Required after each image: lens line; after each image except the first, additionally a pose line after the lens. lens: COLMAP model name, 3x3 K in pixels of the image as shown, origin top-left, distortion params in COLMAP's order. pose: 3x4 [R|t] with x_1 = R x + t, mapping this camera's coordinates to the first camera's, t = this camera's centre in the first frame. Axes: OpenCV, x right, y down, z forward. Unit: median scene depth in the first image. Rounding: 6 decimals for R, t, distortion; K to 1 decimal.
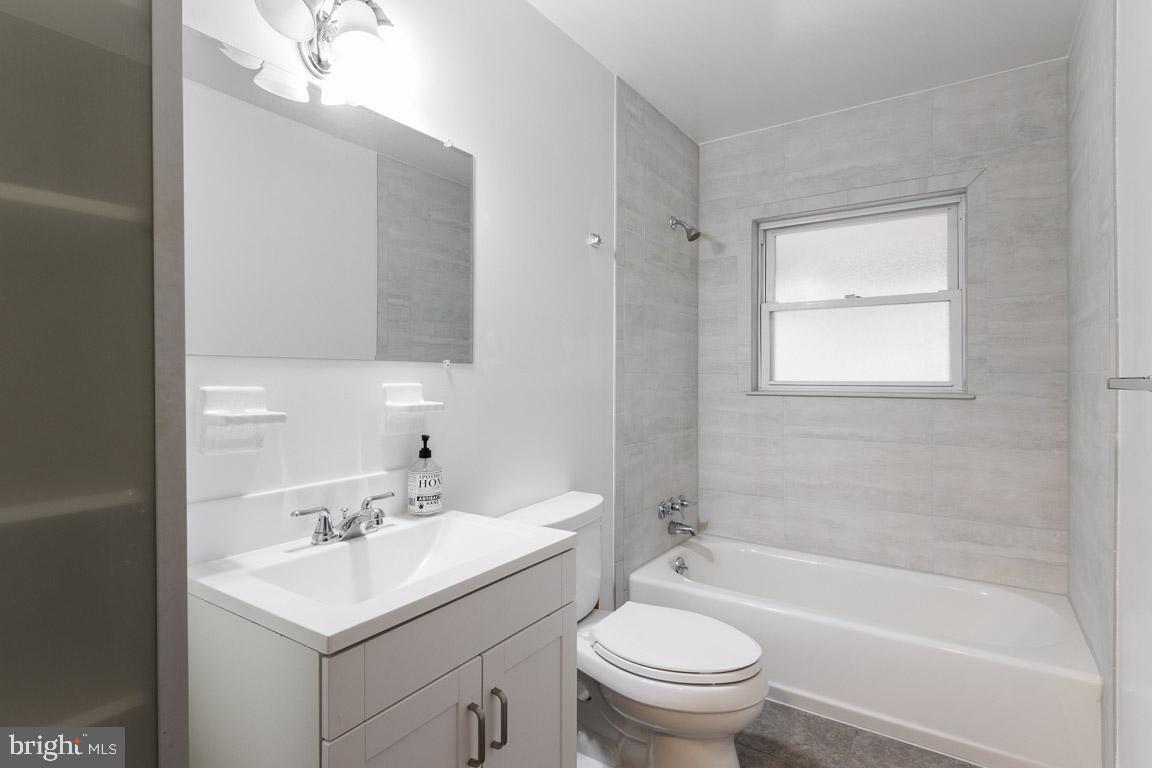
lens RADIAL K [[573.2, 0, 576.5], [0, 573.2, 382.8], [0, 0, 1]] dist [0.009614, -0.002398]
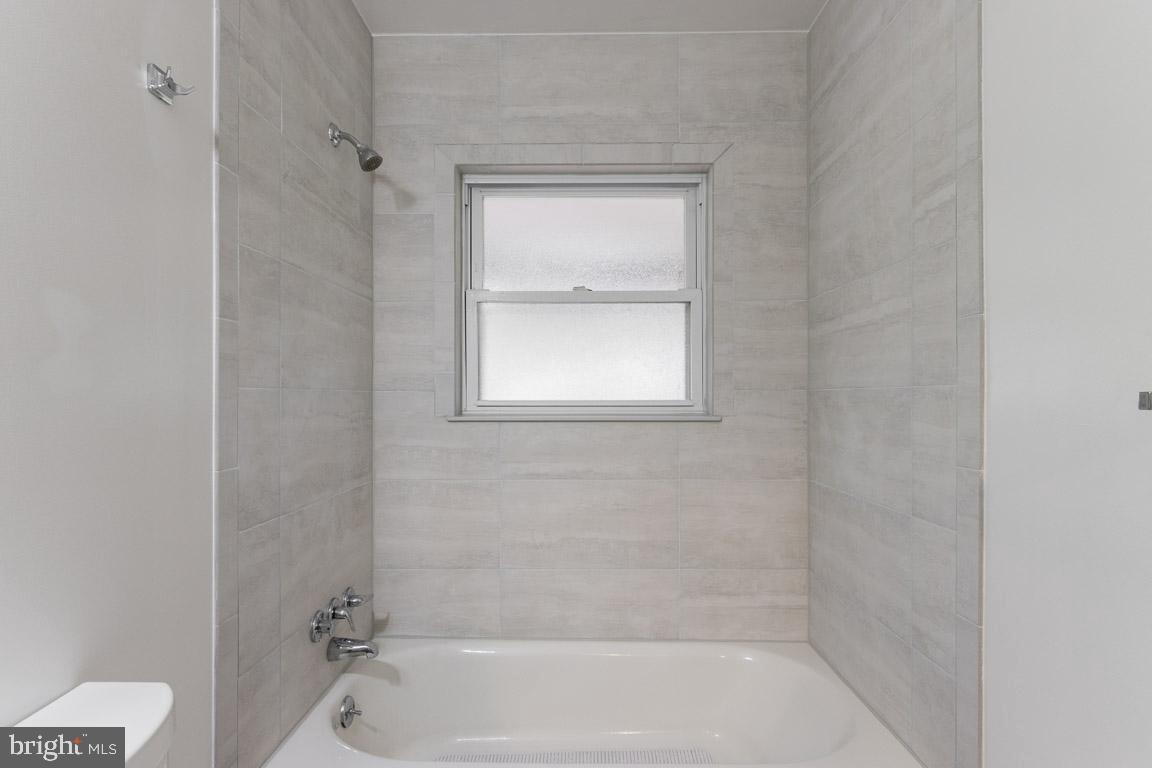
lens RADIAL K [[588.5, 0, 561.0], [0, 588.5, 394.7], [0, 0, 1]] dist [0.019927, -0.011392]
pose [[0.843432, -0.000107, 0.537236, 0.041532], [0.007536, 0.999904, -0.011630, -0.001724], [-0.537183, 0.013858, 0.843352, 0.400441]]
